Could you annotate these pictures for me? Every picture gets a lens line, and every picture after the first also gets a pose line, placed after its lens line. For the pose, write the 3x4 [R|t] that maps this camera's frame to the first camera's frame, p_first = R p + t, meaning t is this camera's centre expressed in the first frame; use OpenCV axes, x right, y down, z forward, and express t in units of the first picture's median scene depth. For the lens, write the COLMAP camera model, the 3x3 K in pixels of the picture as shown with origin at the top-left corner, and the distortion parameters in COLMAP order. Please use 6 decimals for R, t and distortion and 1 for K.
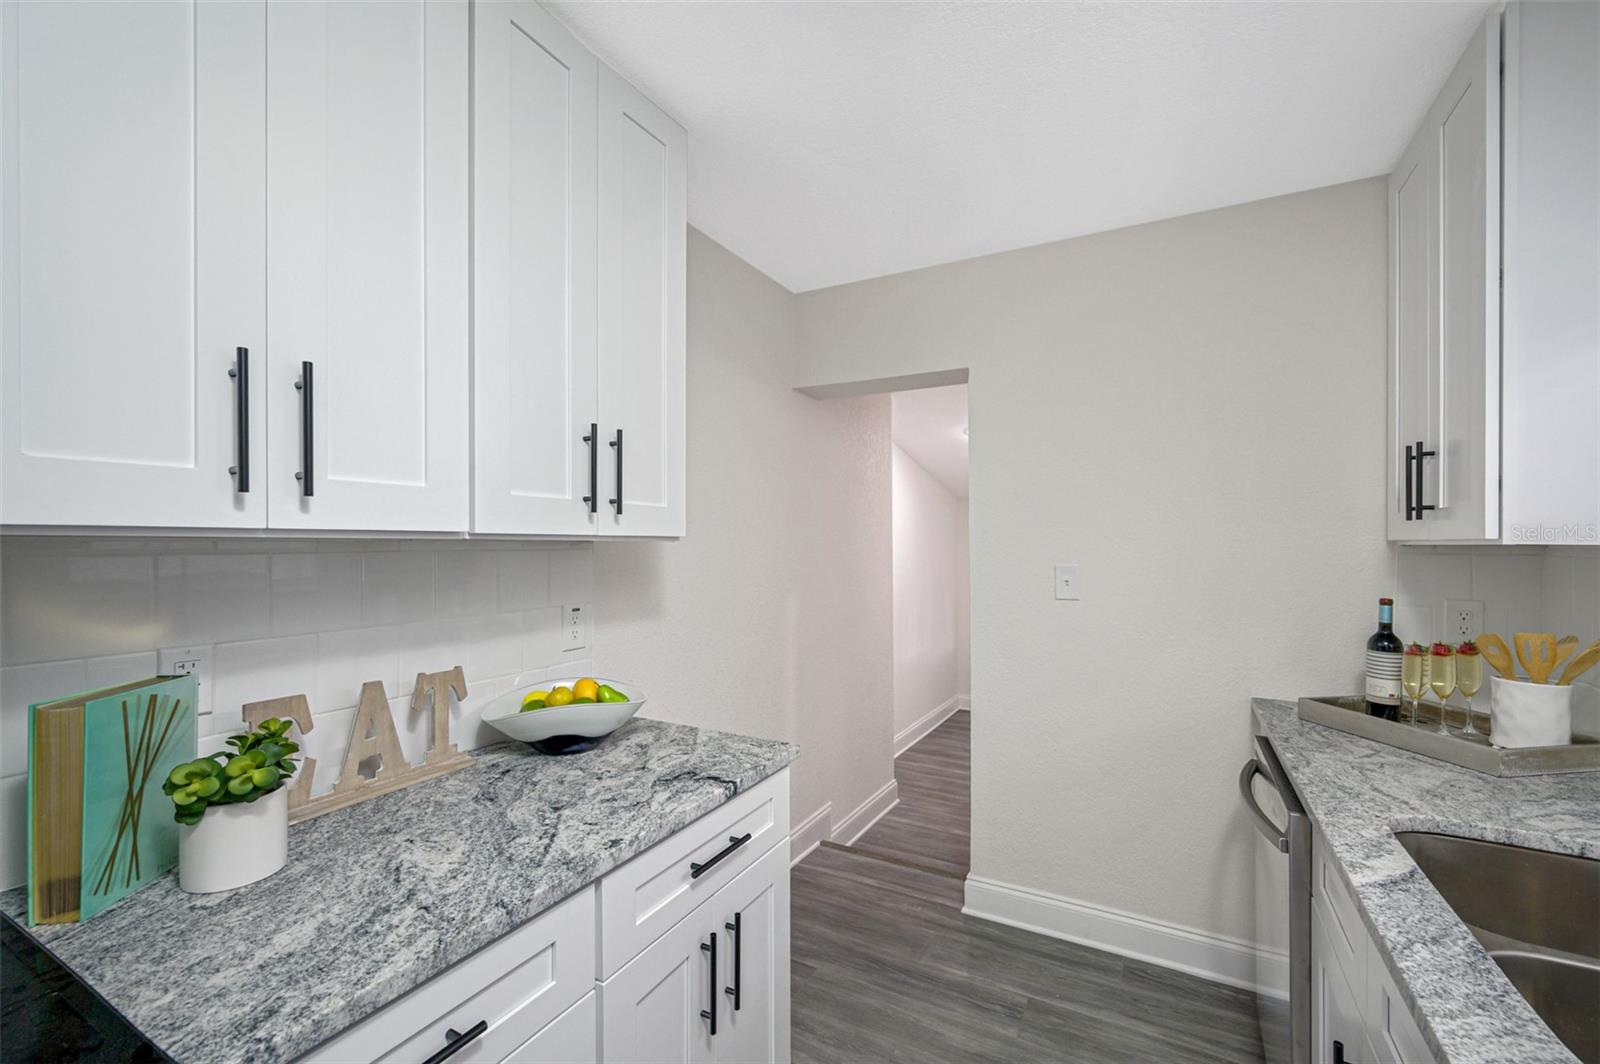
lens RADIAL K [[656.9, 0, 796.0], [0, 656.9, 534.6], [0, 0, 1]] dist [0.001949, -0.000234]
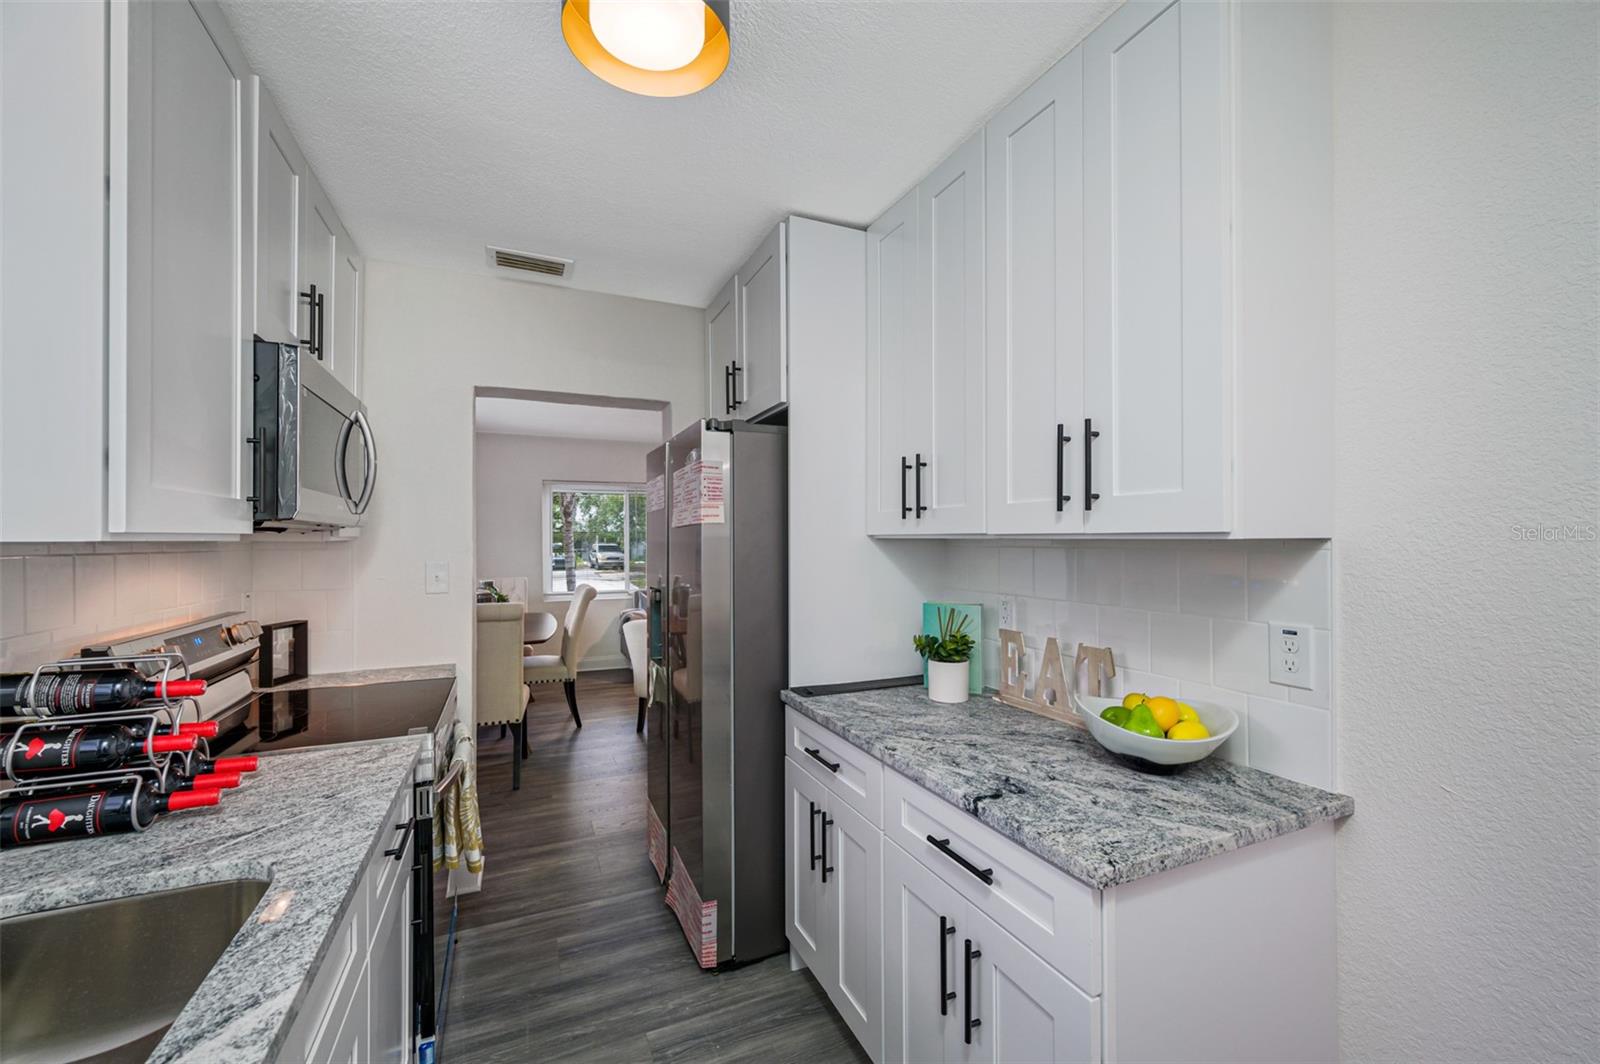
lens RADIAL K [[656.9, 0, 809.0], [0, 656.9, 536.6], [0, 0, 1]] dist [0.001949, -0.000234]
pose [[-0.602131, -0.006098, -0.798374, 0.756361], [0.009054, 0.999854, -0.014466, 0.017635], [0.798346, -0.015939, -0.601988, 1.329398]]
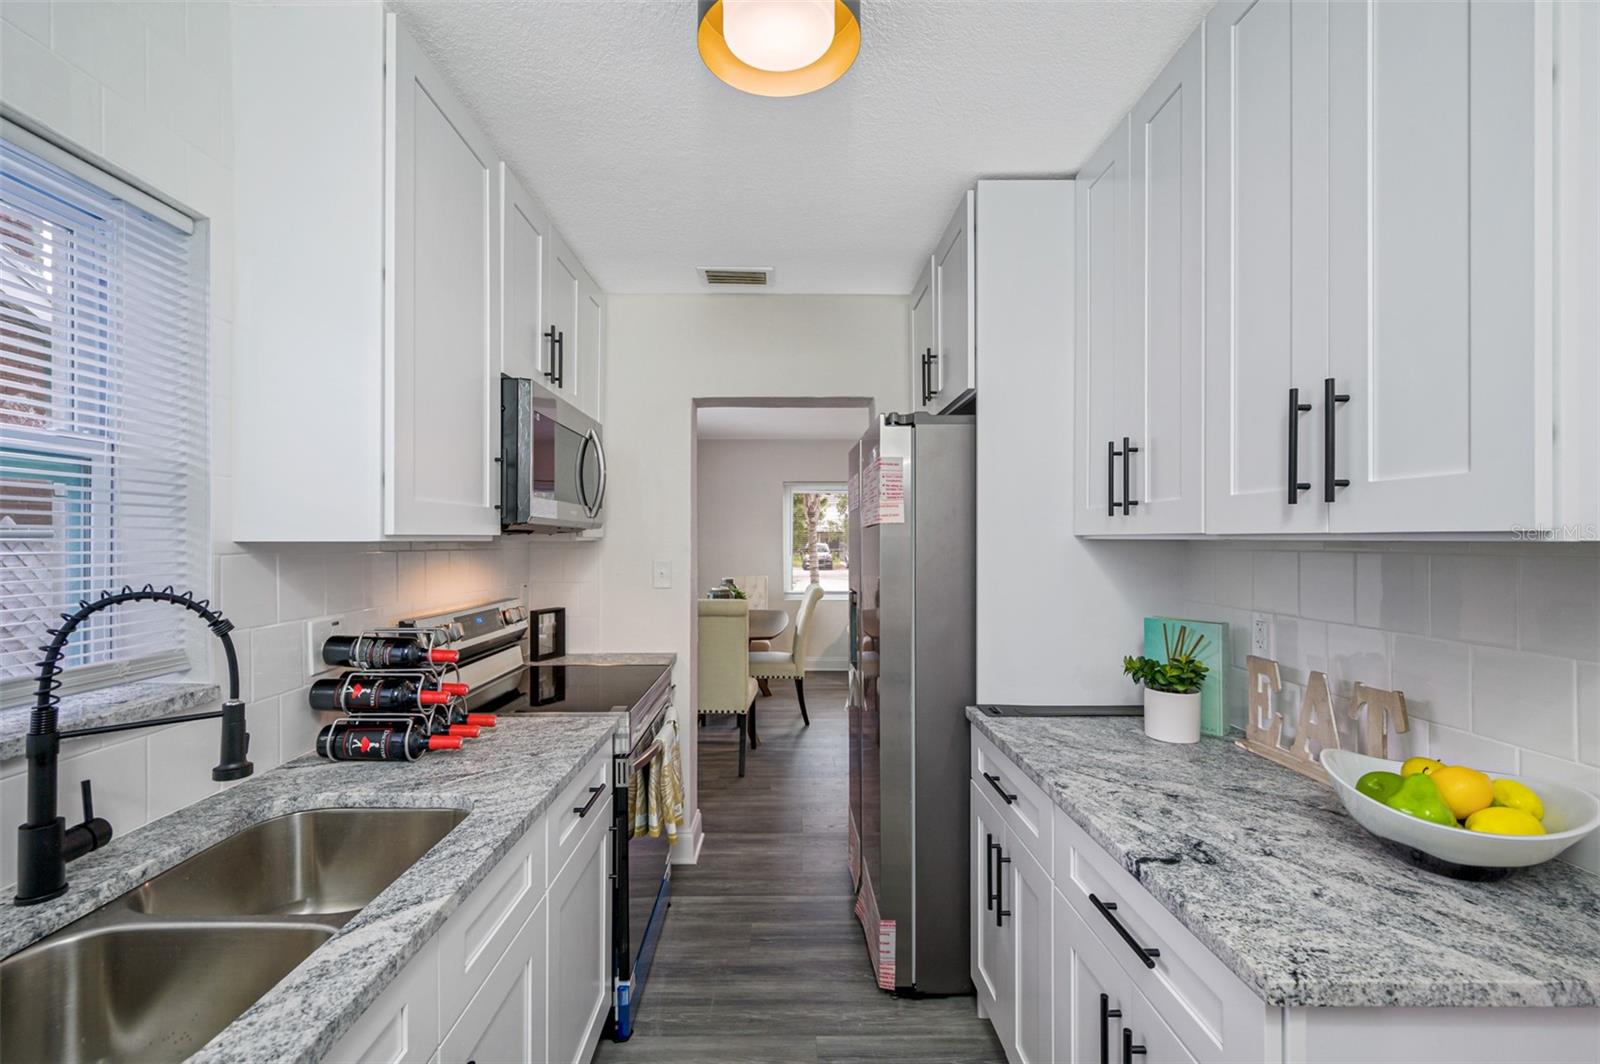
lens RADIAL K [[695.3, 0, 780.9], [0, 695.3, 538.9], [0, 0, 1]] dist [0.000081, 0.001058]
pose [[-0.876782, -0.004214, -0.480870, 0.625024], [0.002626, 0.999905, -0.013549, 0.017271], [0.480881, -0.013142, -0.876687, 1.456425]]
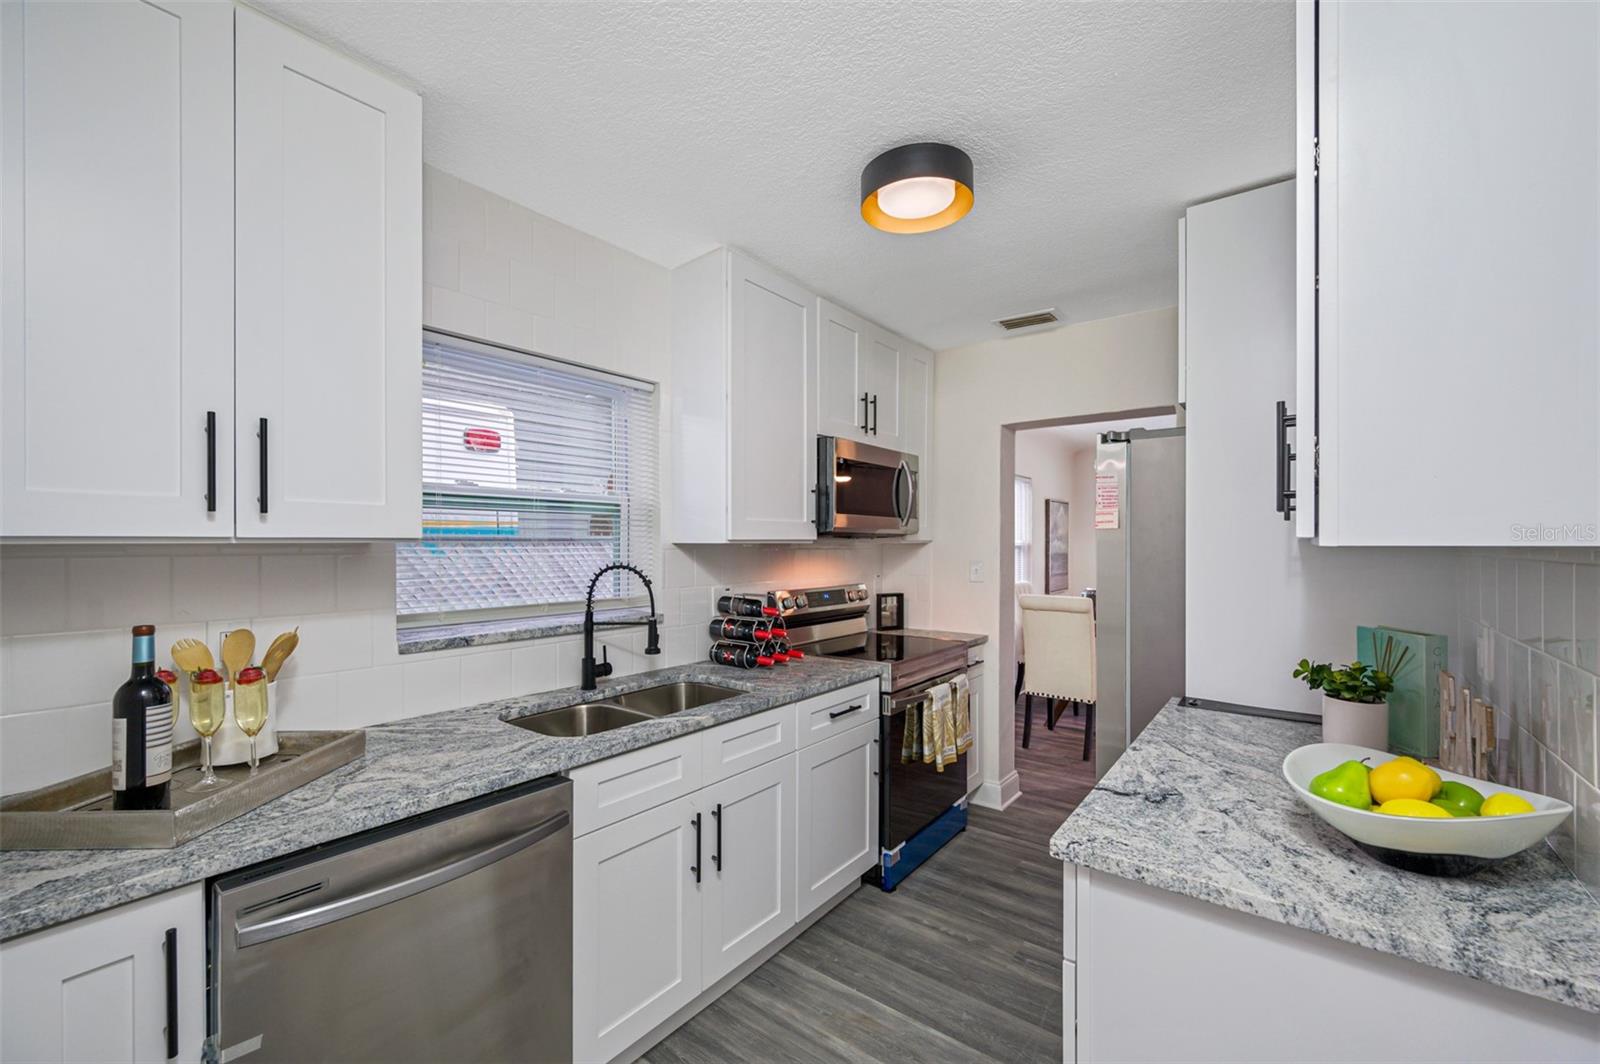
lens RADIAL K [[656.9, 0, 799.8], [0, 656.9, 546.4], [0, 0, 1]] dist [0.001949, -0.000234]
pose [[-0.987660, -0.006992, 0.156457, 0.184151], [-0.007775, 0.999960, -0.004393, 0.020433], [-0.156421, -0.005556, -0.987675, 1.980553]]
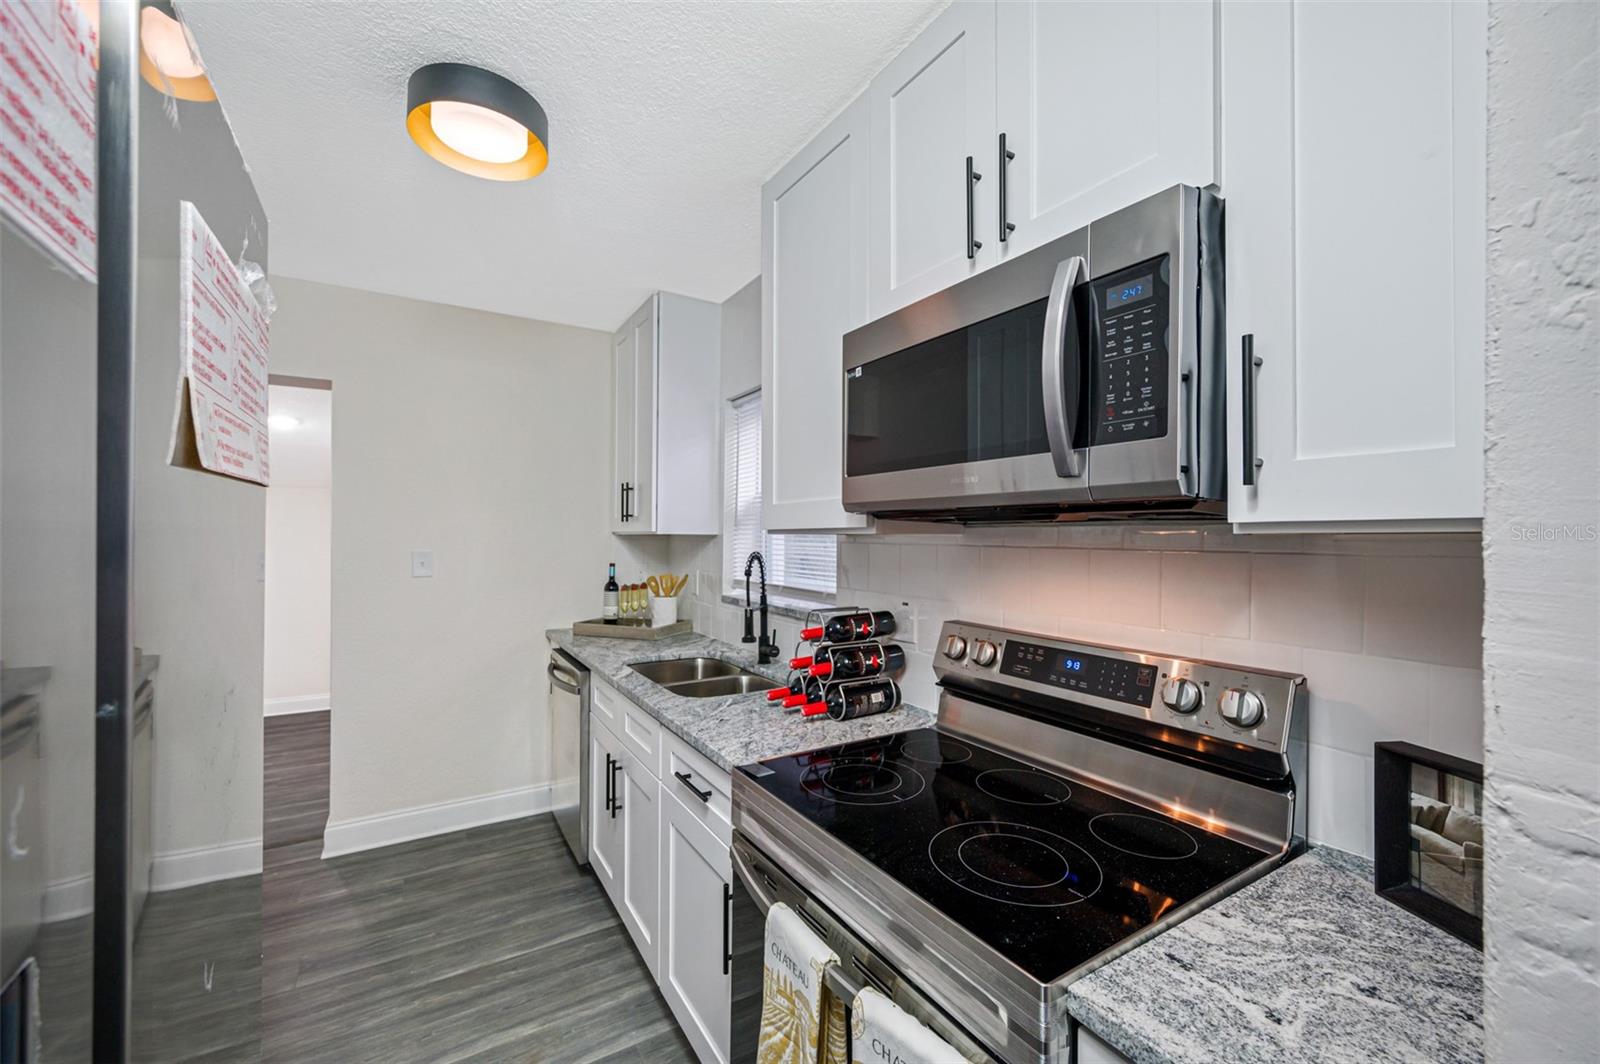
lens RADIAL K [[656.9, 0, 806.0], [0, 656.9, 535.0], [0, 0, 1]] dist [0.001949, -0.000234]
pose [[0.490225, -0.004083, 0.871586, -0.579064], [-0.009419, 0.999906, 0.009982, -0.007330], [-0.871545, -0.013103, 0.490141, -0.496019]]
